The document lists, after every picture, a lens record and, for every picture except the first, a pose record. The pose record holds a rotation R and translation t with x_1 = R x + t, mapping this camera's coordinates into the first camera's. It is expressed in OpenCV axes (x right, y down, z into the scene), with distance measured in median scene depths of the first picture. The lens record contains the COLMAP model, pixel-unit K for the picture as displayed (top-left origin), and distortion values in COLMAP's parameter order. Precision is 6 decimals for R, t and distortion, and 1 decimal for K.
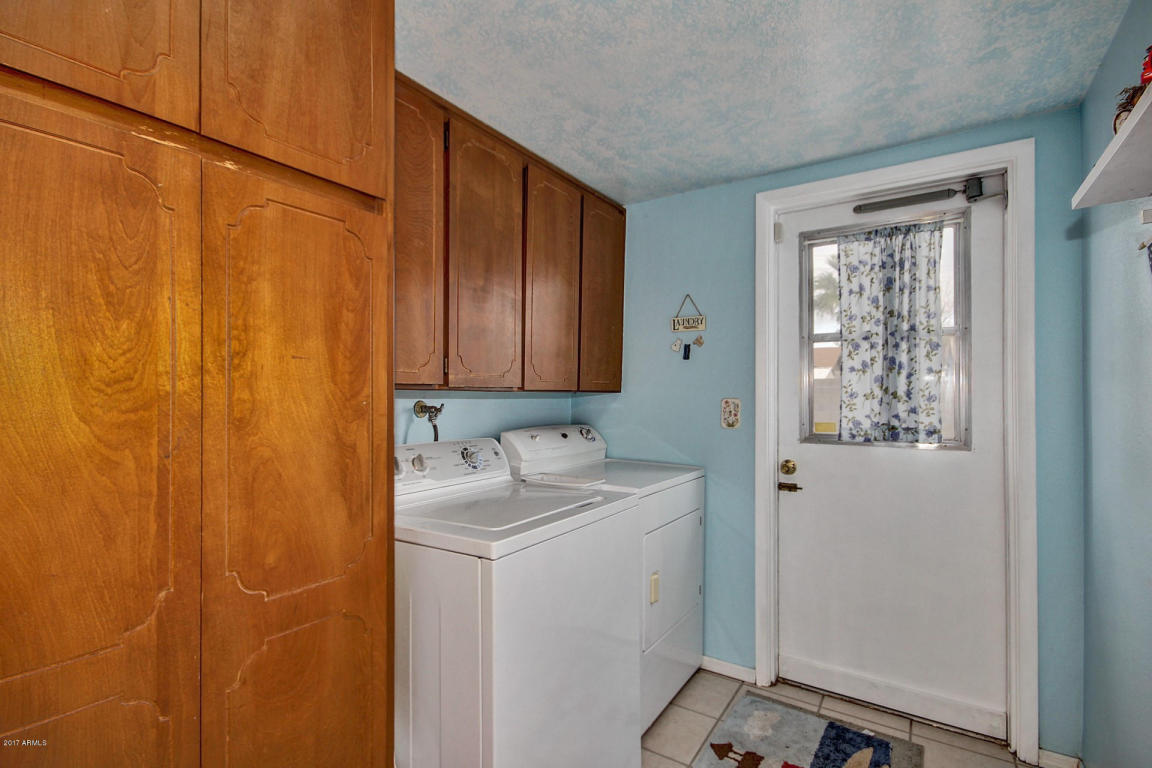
lens RADIAL K [[529.9, 0, 576.8], [0, 529.9, 393.4], [0, 0, 1]] dist [-0.007914, 0.001393]
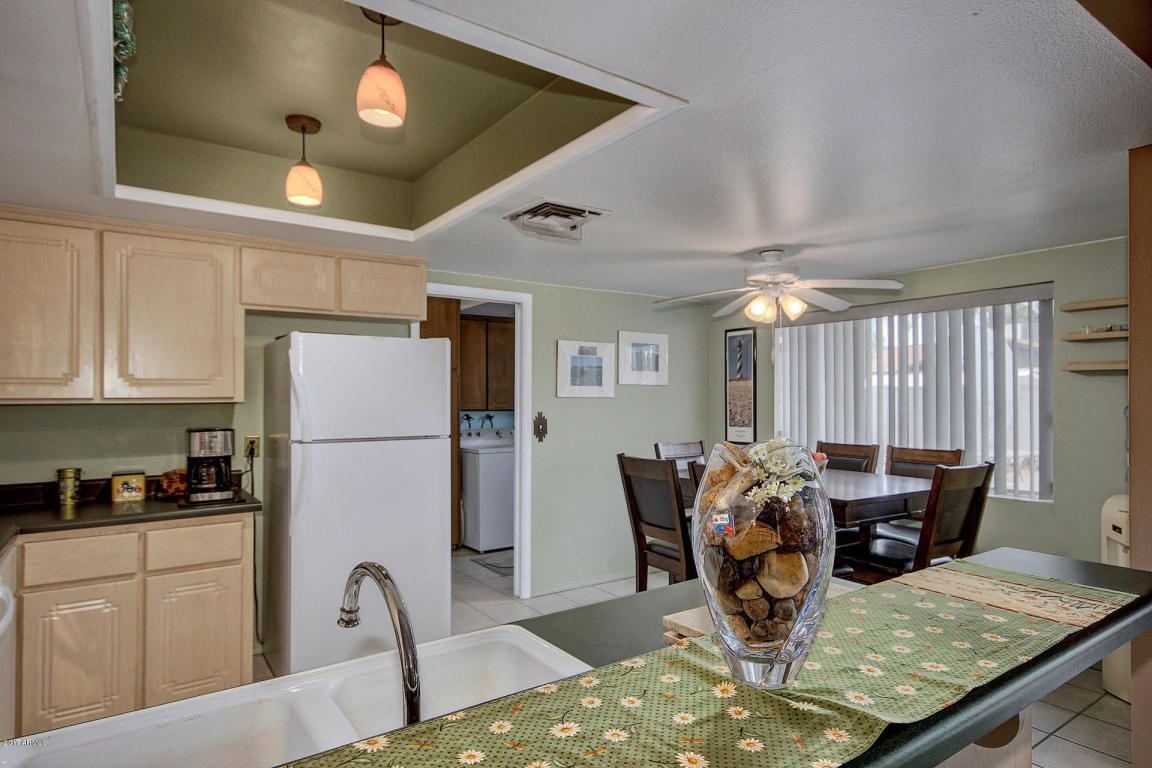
lens RADIAL K [[651.9, 0, 575.1], [0, 651.9, 386.0], [0, 0, 1]] dist [-0.000540, -0.000003]
pose [[0.932233, -0.002530, -0.361849, 1.444608], [0.000653, 0.999986, -0.005310, -0.118742], [0.361857, 0.004714, 0.932222, -2.114567]]
